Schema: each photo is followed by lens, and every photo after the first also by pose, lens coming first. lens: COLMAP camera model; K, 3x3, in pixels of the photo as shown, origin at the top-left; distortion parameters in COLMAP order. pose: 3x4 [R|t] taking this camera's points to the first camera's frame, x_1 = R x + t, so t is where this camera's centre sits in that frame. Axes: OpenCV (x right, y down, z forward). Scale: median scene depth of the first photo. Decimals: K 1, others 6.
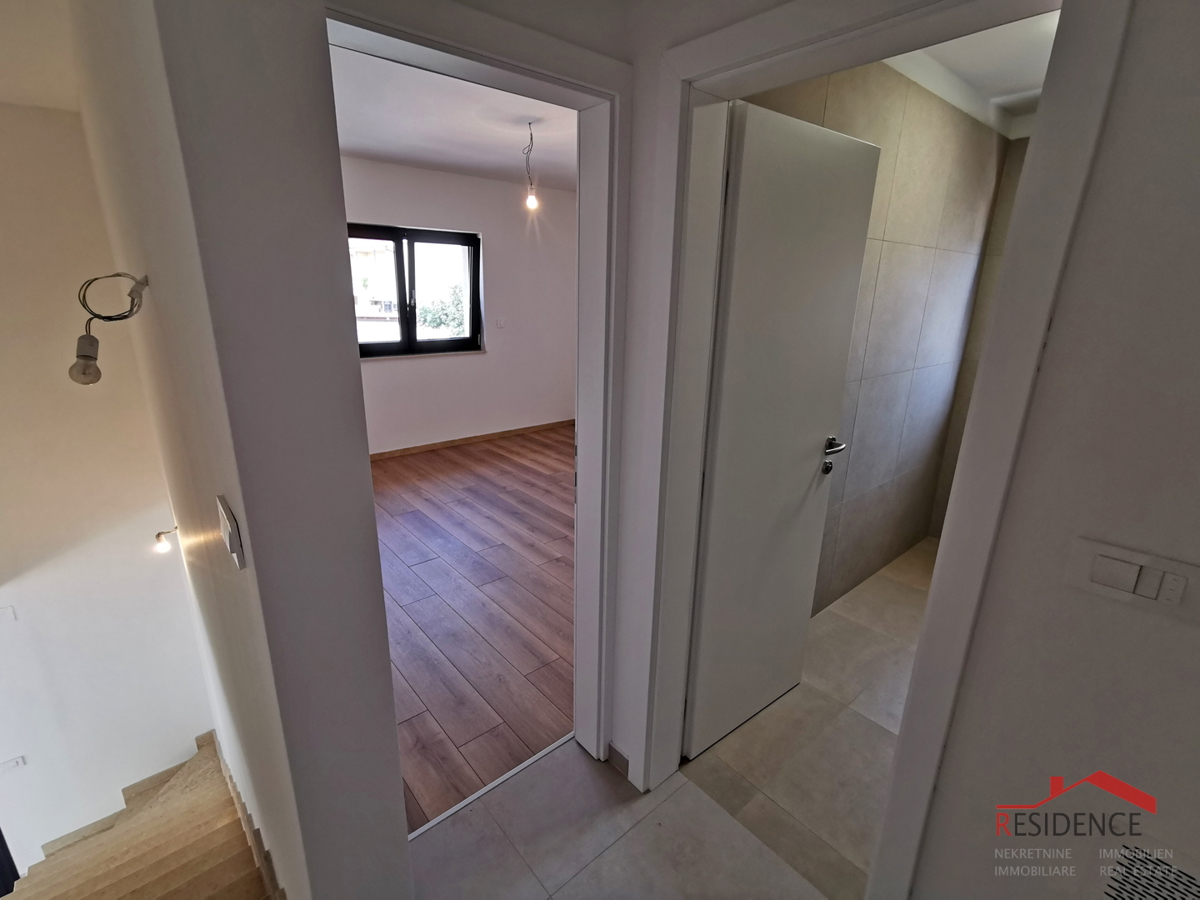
lens RADIAL K [[552.5, 0, 601.9], [0, 552.5, 449.2], [0, 0, 1]] dist [-0.009418, 0.009303]
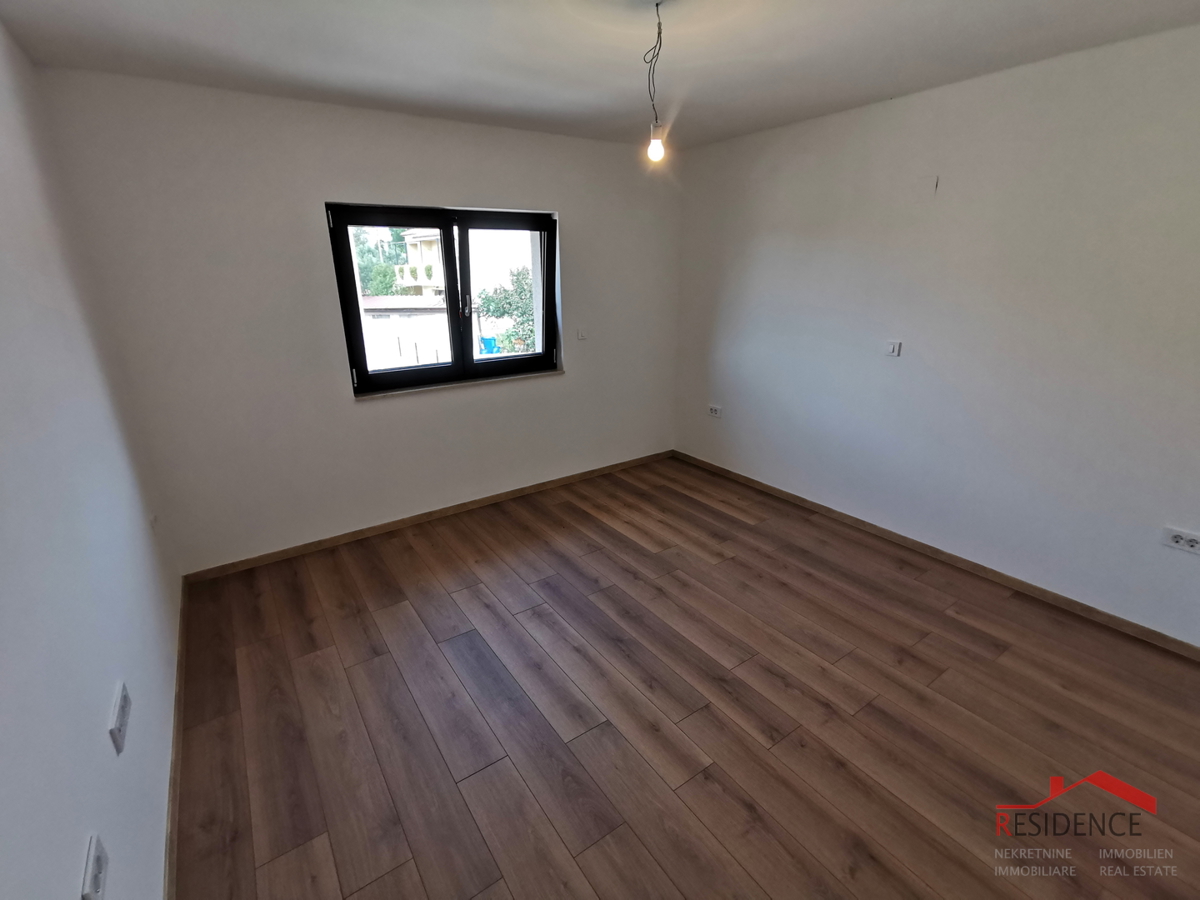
lens RADIAL K [[552.5, 0, 602.6], [0, 552.5, 450.6], [0, 0, 1]] dist [-0.009418, 0.009303]
pose [[0.994018, 0.001291, -0.109210, -0.088019], [0.002427, 0.999422, 0.033902, -0.111473], [0.109191, -0.033964, 0.993440, 0.298458]]
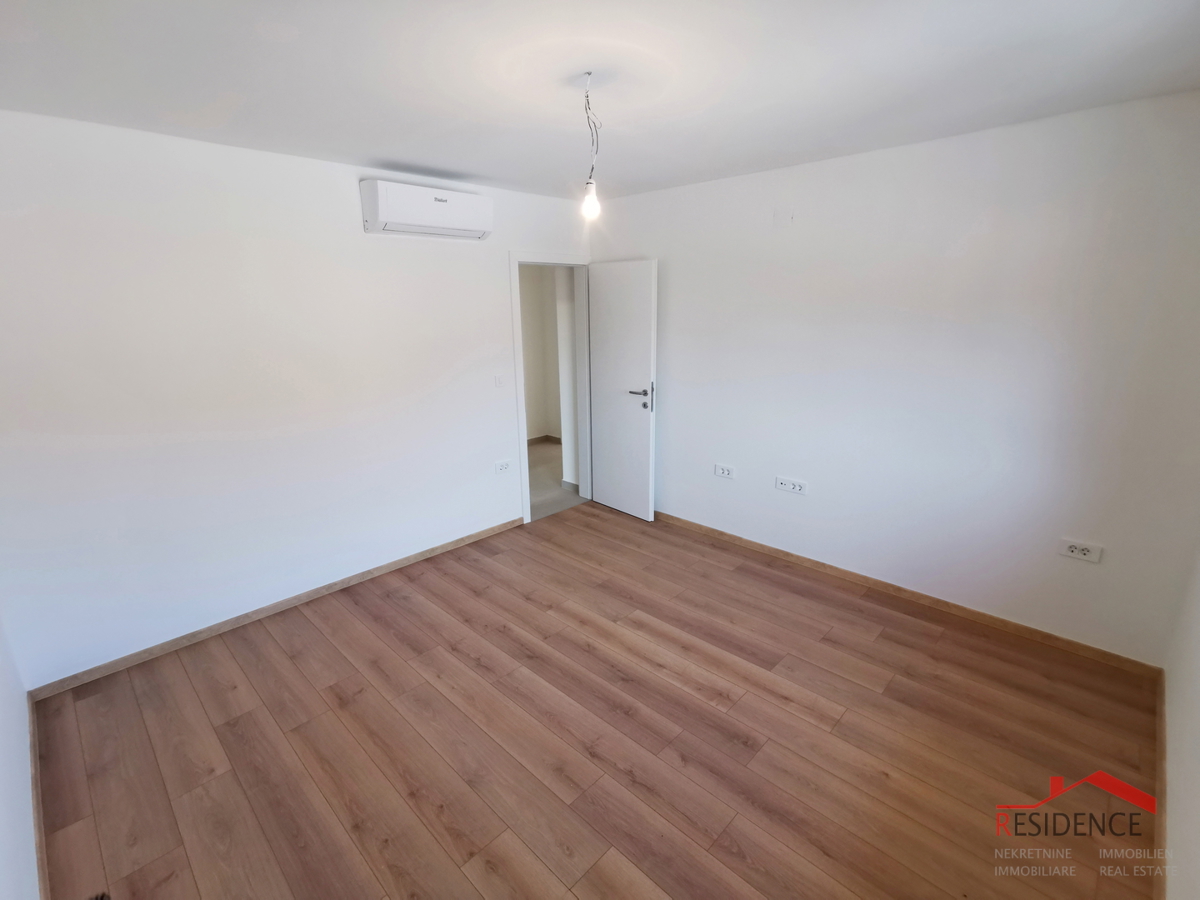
lens RADIAL K [[552.5, 0, 603.9], [0, 552.5, 455.9], [0, 0, 1]] dist [-0.009418, 0.009303]
pose [[-0.995429, 0.020896, -0.093190, -0.062246], [-0.032140, 0.845565, 0.532904, -0.393454], [0.089934, 0.533463, -0.841029, 1.193075]]
